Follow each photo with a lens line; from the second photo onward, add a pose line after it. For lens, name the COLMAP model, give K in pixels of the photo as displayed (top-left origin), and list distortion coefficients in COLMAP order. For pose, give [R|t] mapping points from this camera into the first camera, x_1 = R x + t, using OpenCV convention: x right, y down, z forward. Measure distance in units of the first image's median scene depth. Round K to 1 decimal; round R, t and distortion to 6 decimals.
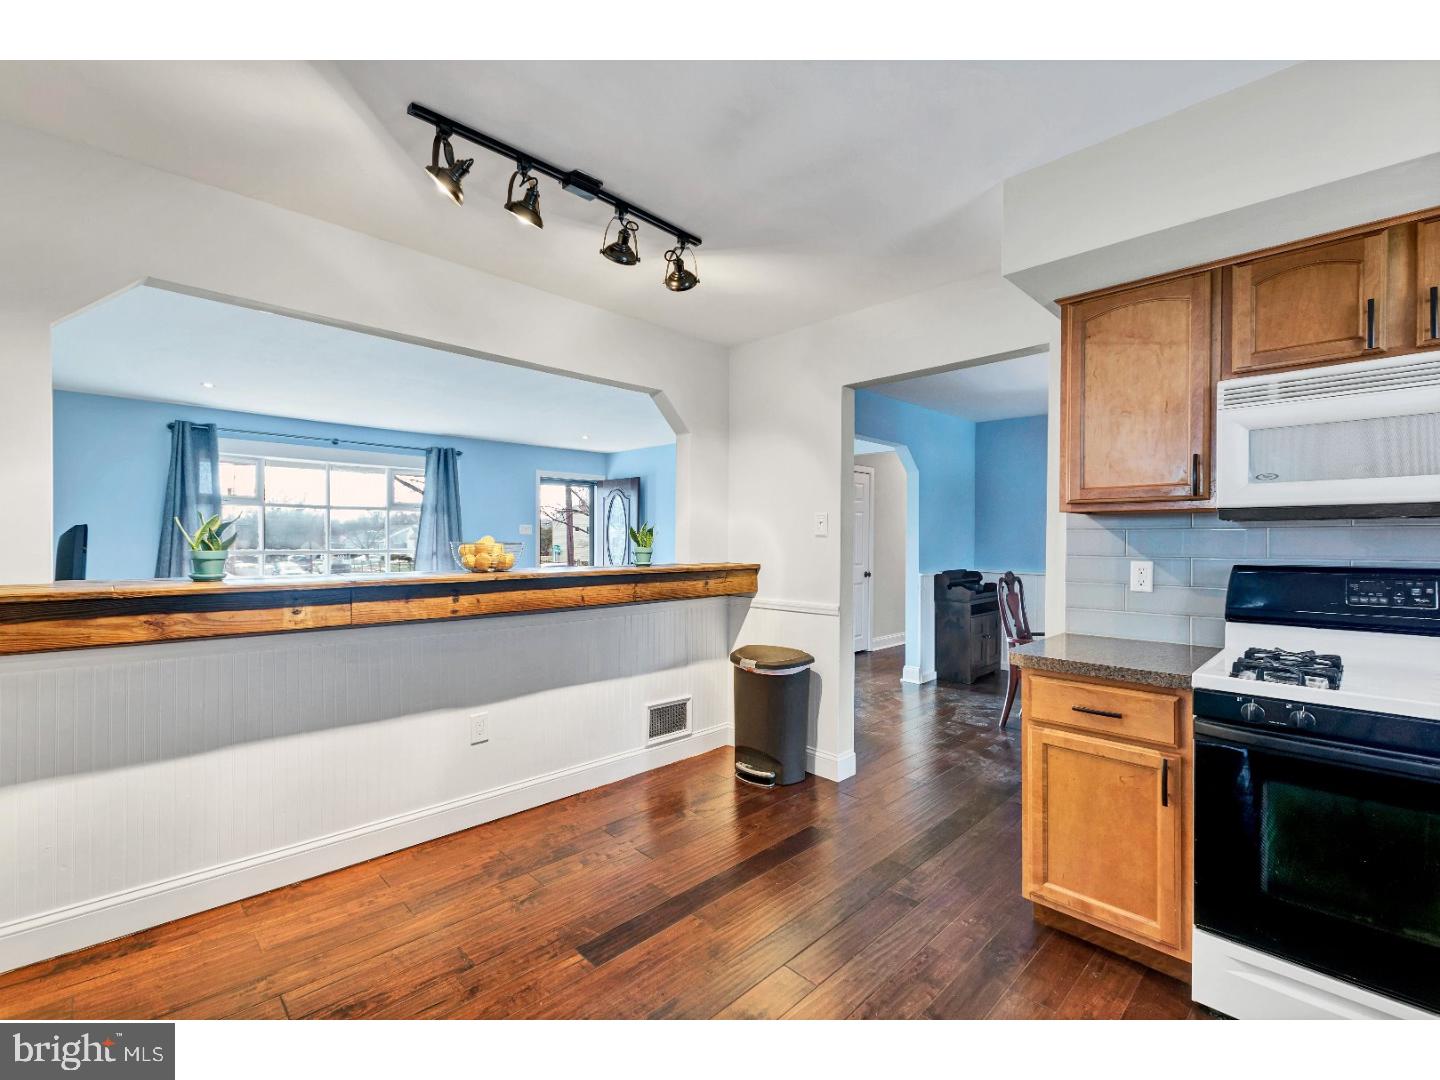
lens RADIAL K [[638.6, 0, 719.6], [0, 638.6, 538.4], [0, 0, 1]] dist [0.002719, 0.000182]
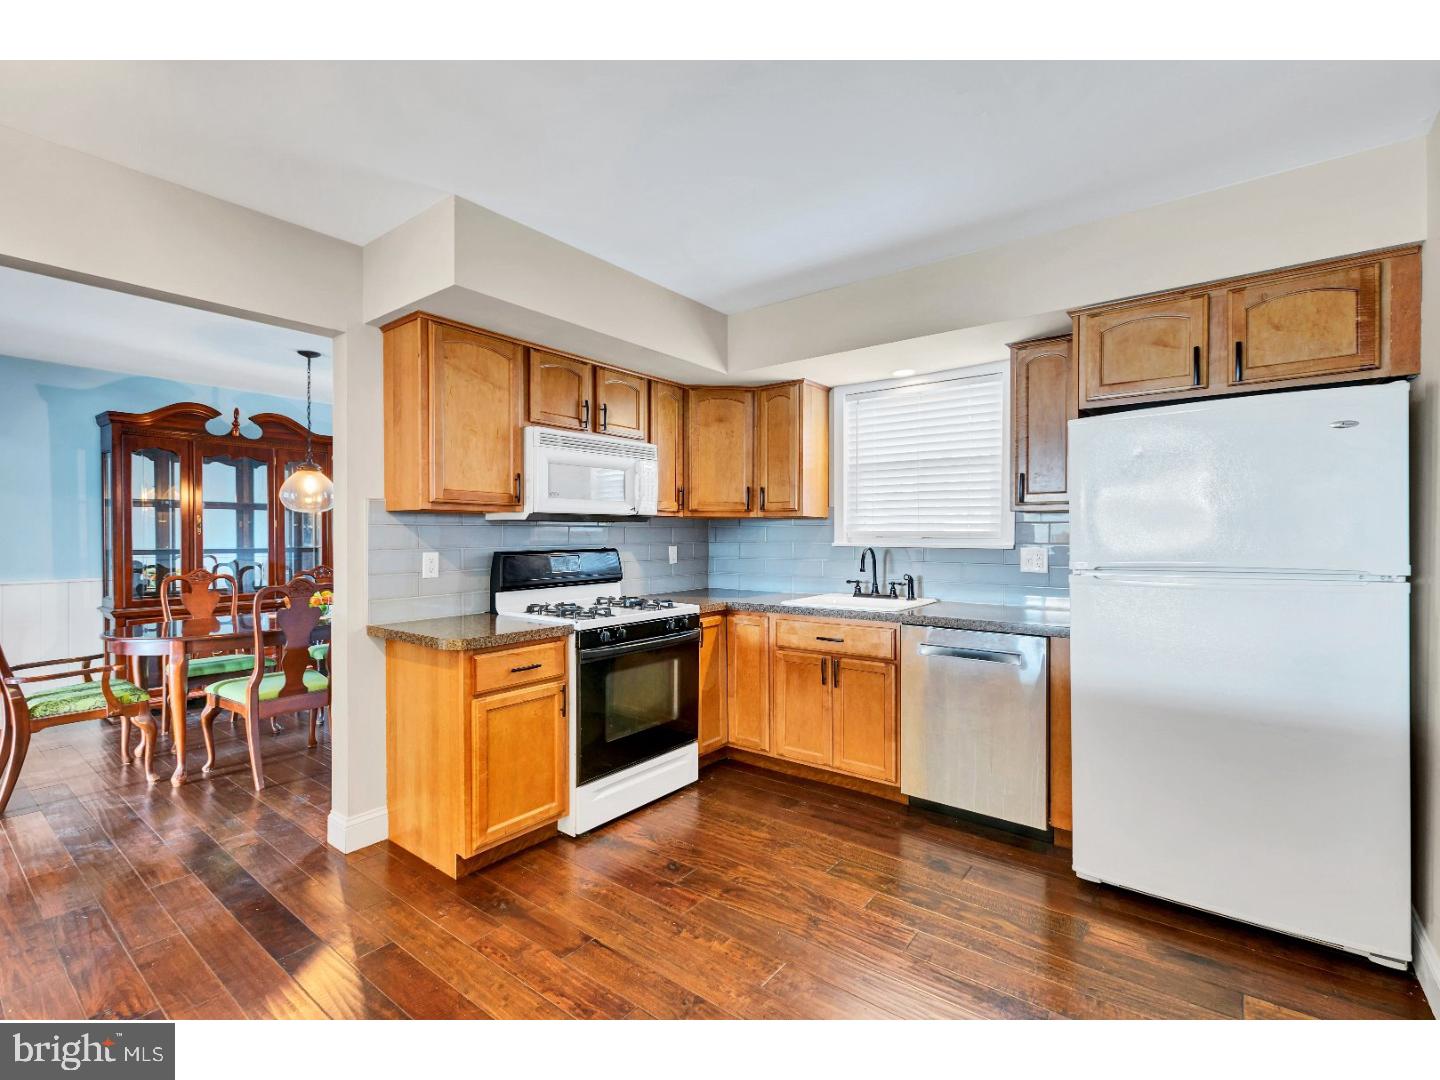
lens RADIAL K [[638.6, 0, 721.9], [0, 638.6, 539.9], [0, 0, 1]] dist [0.002719, 0.000182]
pose [[-0.135301, -0.009380, 0.990760, -0.675316], [0.000165, 0.999955, 0.009489, 0.001680], [-0.990805, 0.001447, -0.135293, 0.717421]]
